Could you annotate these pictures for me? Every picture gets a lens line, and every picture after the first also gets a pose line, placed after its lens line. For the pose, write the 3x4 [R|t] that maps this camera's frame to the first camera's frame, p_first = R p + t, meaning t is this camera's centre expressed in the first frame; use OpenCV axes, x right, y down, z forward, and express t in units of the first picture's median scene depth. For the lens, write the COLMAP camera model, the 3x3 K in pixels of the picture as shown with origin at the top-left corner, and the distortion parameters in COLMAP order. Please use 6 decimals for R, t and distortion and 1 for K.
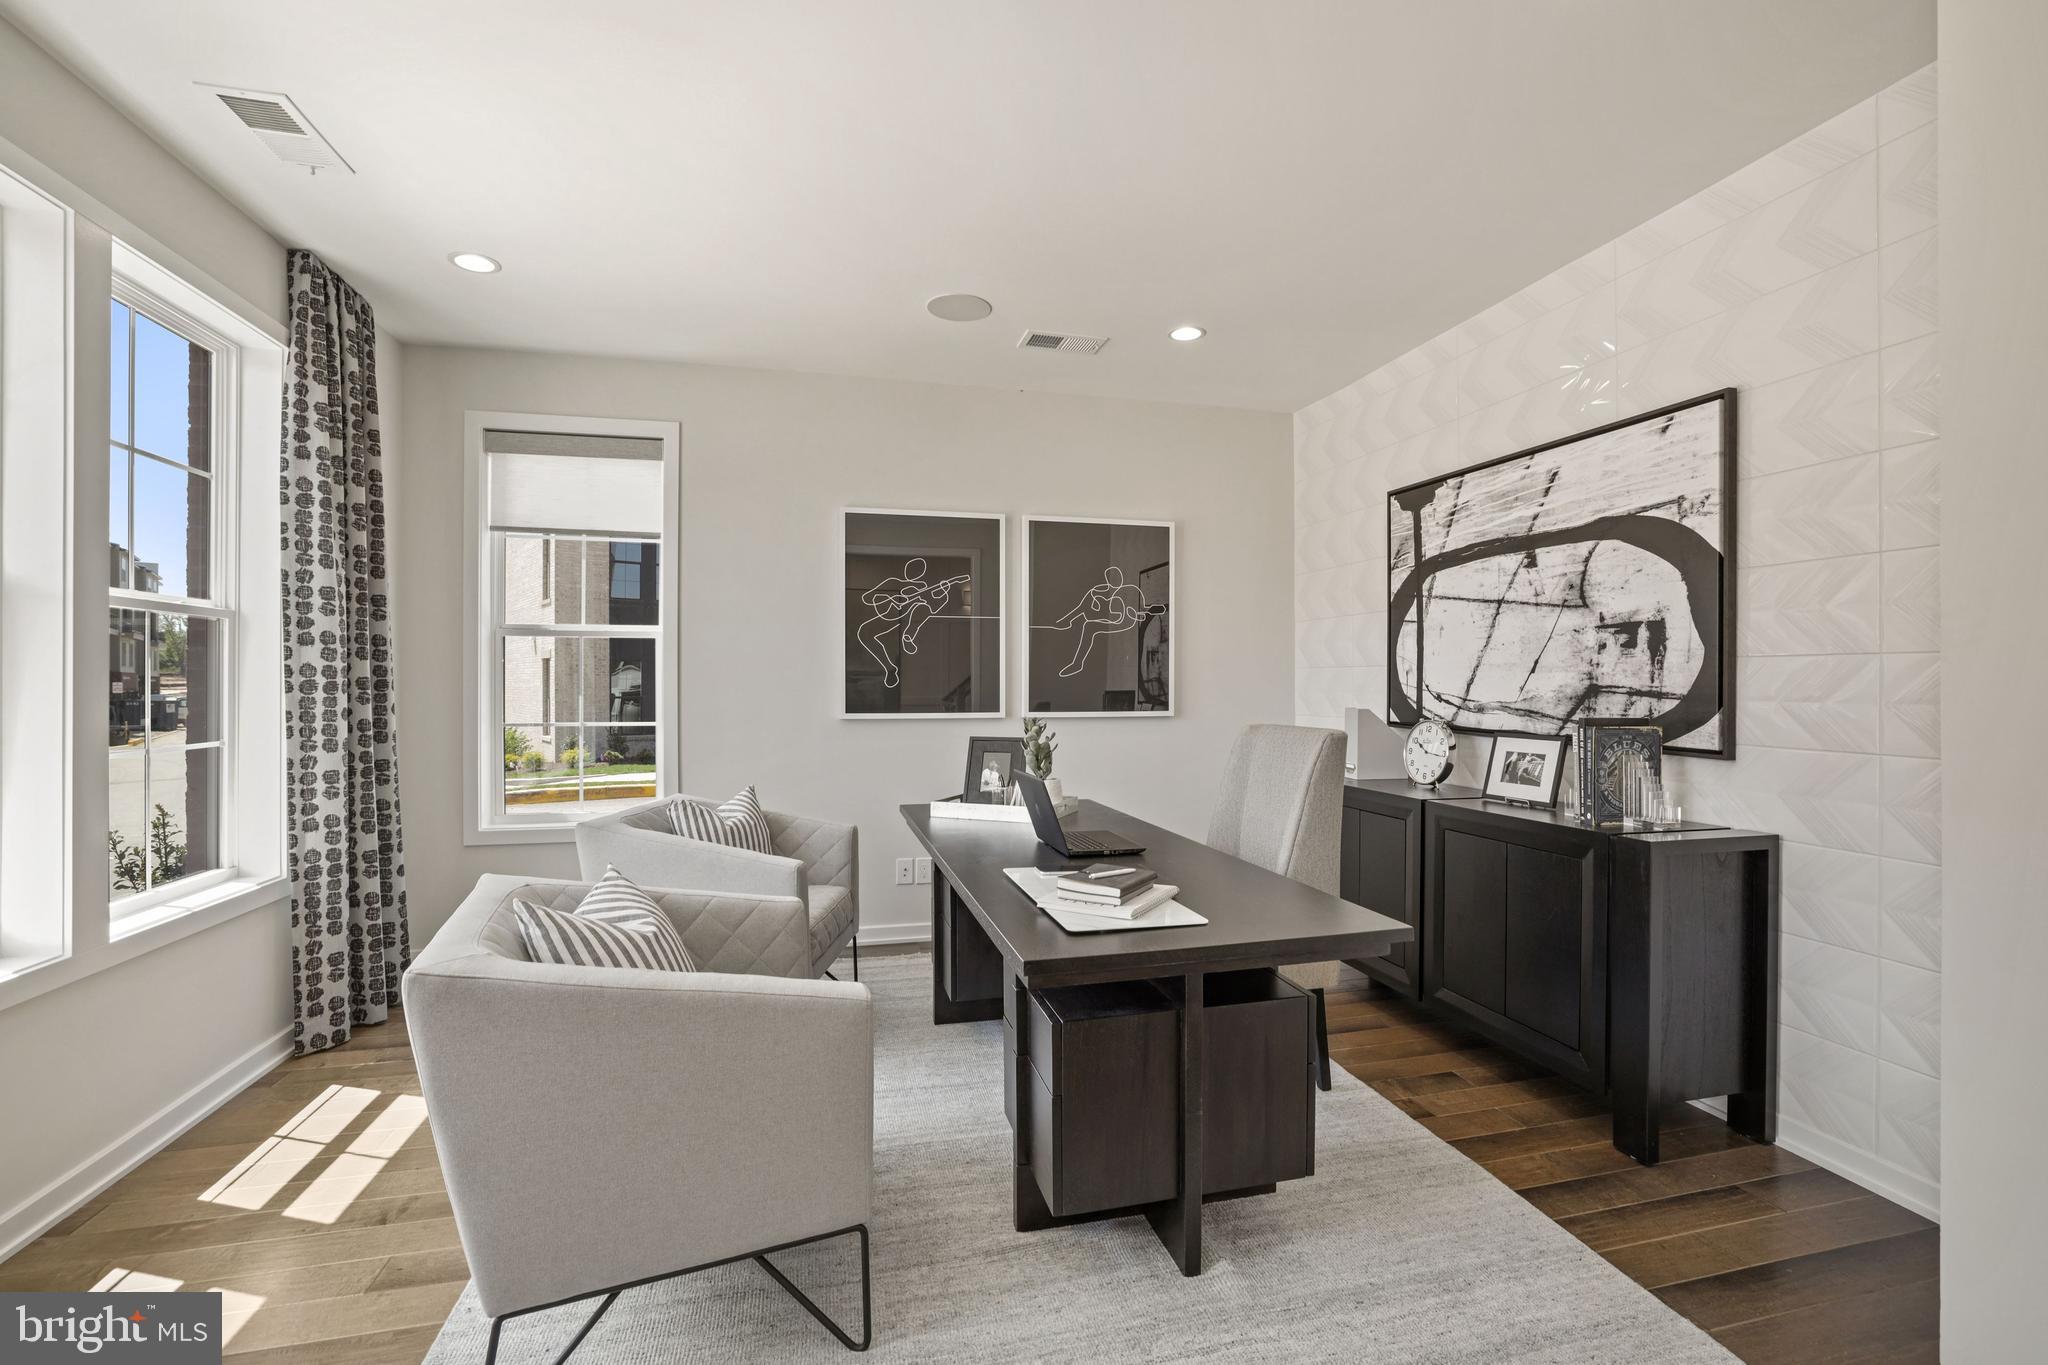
lens RADIAL K [[871.7, 0, 1023.6], [0, 871.7, 680.8], [0, 0, 1]] dist [0.001467, 0.002611]
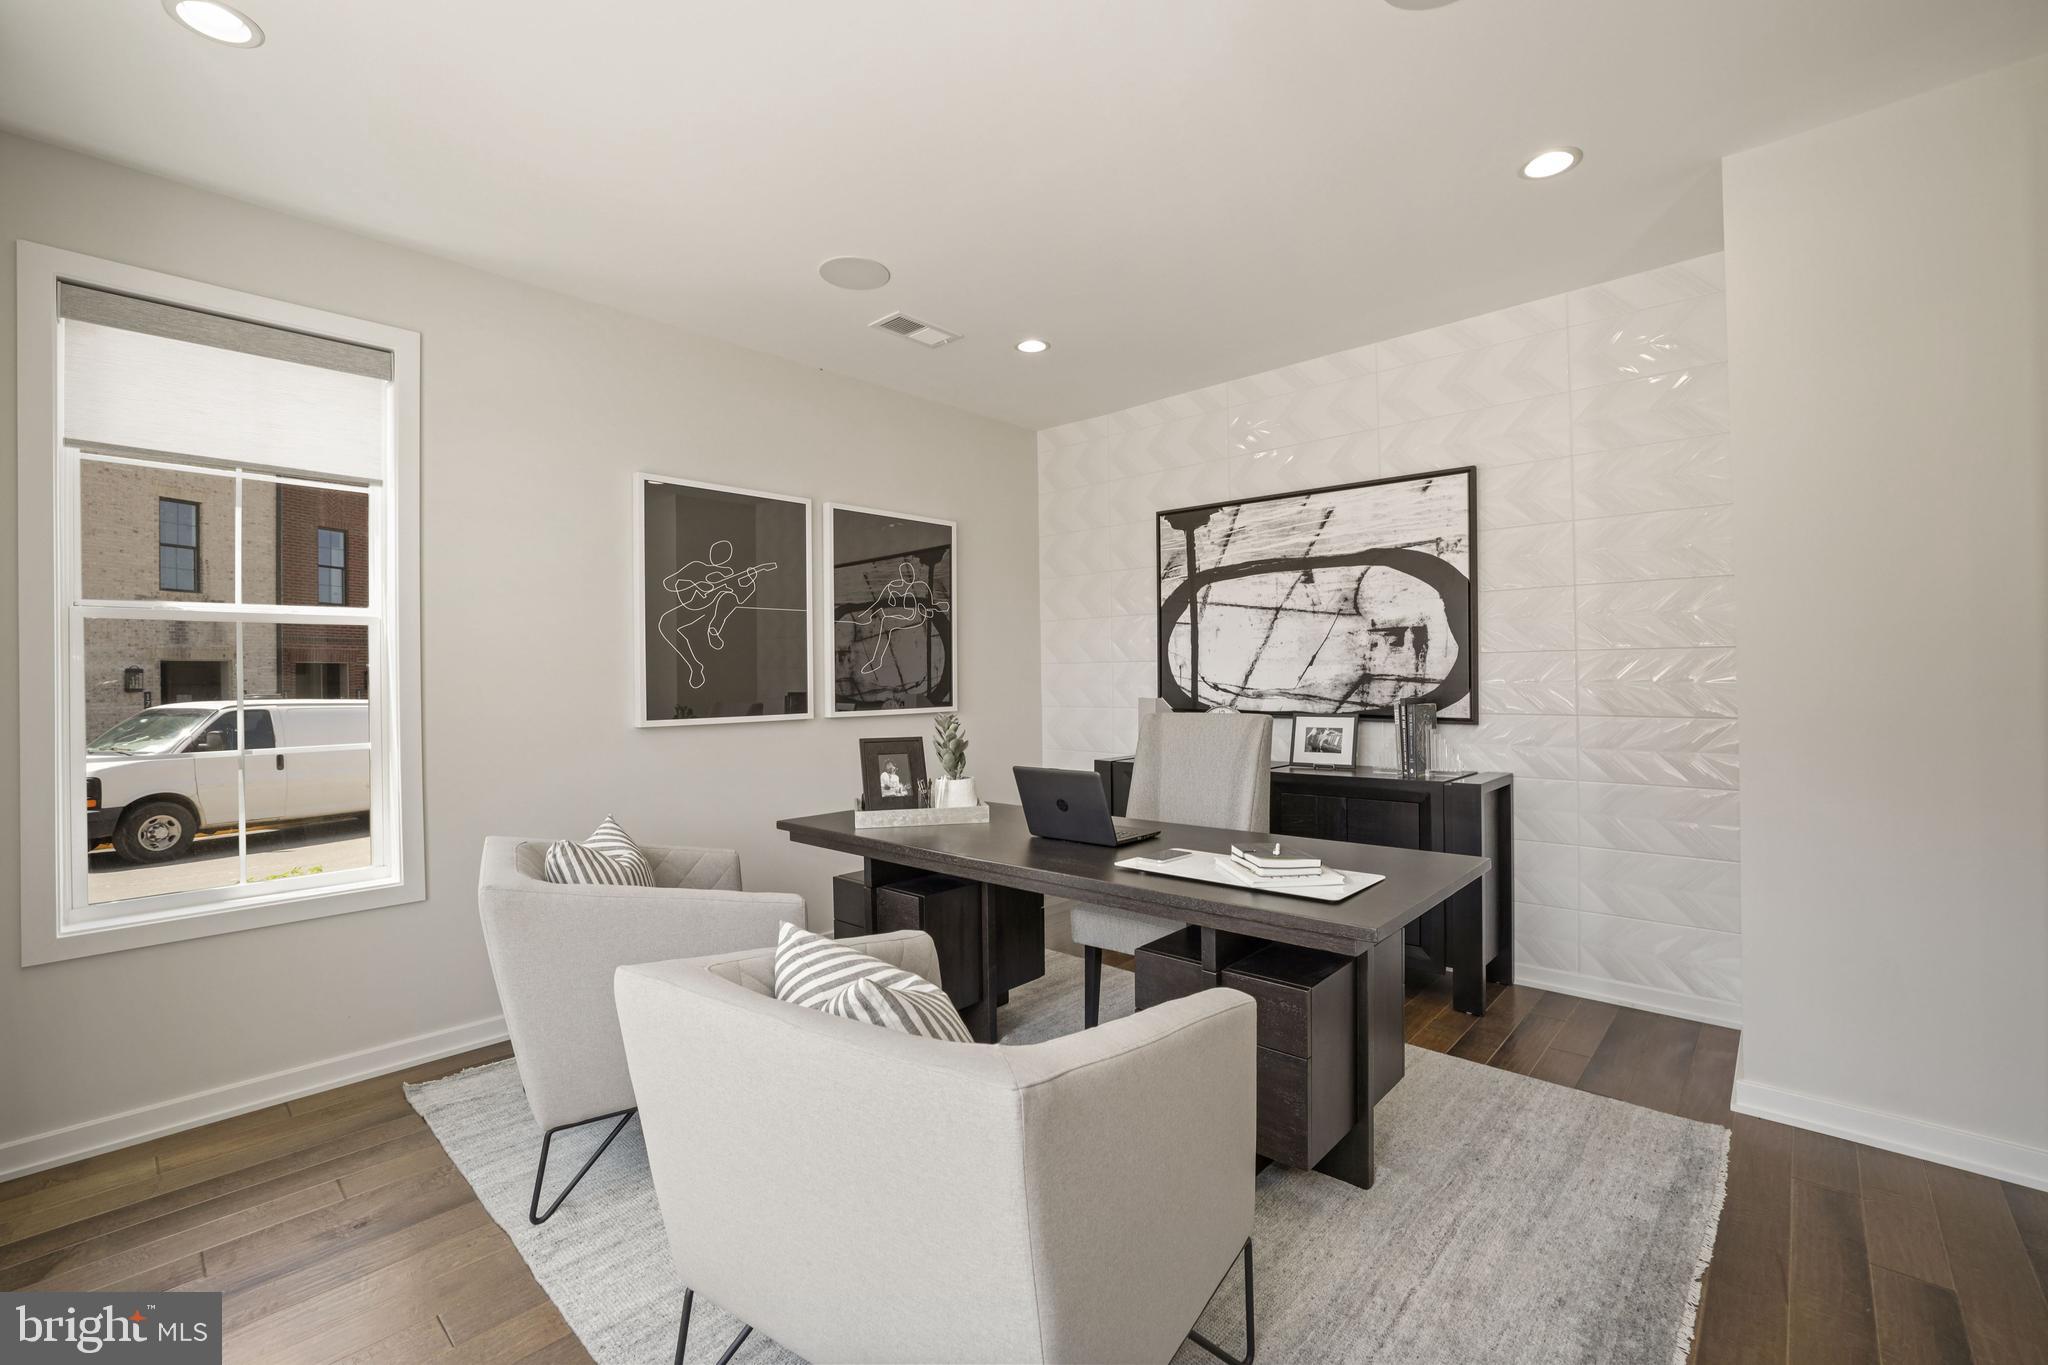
lens RADIAL K [[871.7, 0, 981.6], [0, 871.7, 676.8], [0, 0, 1]] dist [0.001467, 0.002611]
pose [[0.847213, -0.012909, 0.531097, -0.479967], [0.014596, 0.999893, 0.001022, -0.000939], [-0.531054, 0.006886, 0.847310, 0.162595]]
